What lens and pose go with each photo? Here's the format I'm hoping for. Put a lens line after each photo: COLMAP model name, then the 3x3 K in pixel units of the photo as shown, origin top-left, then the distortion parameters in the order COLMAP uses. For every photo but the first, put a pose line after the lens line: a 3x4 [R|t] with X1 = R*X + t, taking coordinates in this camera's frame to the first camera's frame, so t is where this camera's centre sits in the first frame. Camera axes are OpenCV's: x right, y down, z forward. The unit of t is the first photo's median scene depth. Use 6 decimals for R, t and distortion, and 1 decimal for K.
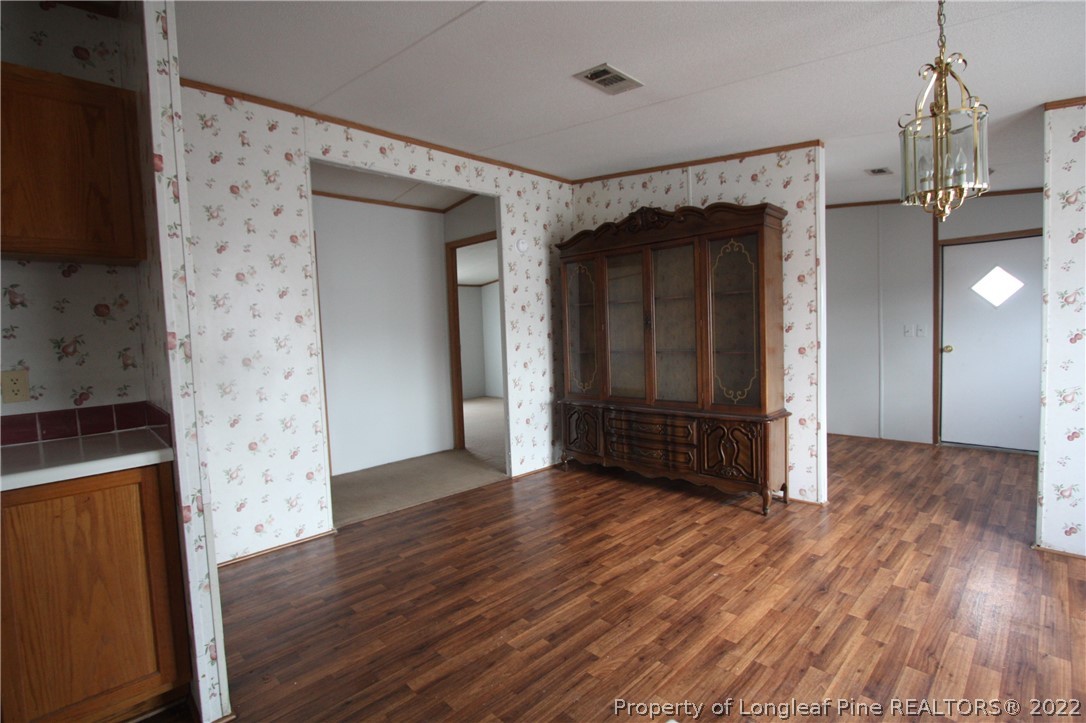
lens RADIAL K [[516.7, 0, 543.0], [0, 516.7, 361.5], [0, 0, 1]] dist [-0.008563, 0.000086]
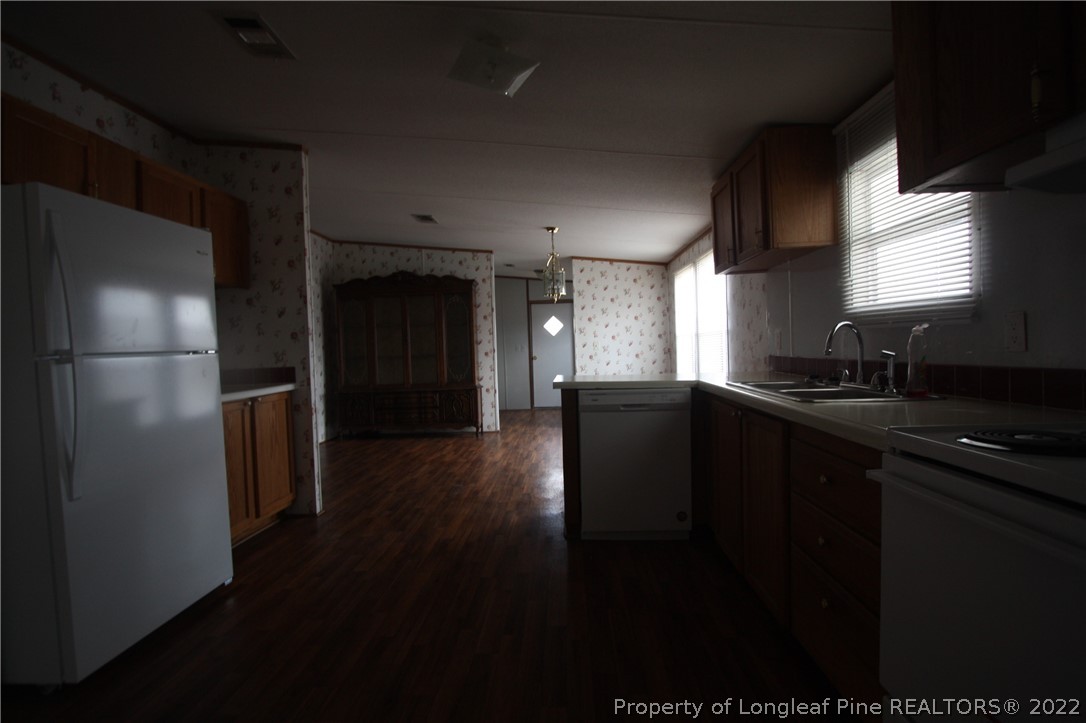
lens RADIAL K [[516.7, 0, 543.0], [0, 516.7, 361.5], [0, 0, 1]] dist [-0.008563, 0.000086]
pose [[0.738243, -0.002976, 0.674528, -0.628556], [0.043577, 0.998112, -0.043290, 0.096473], [-0.673126, 0.061352, 0.736979, -0.559017]]
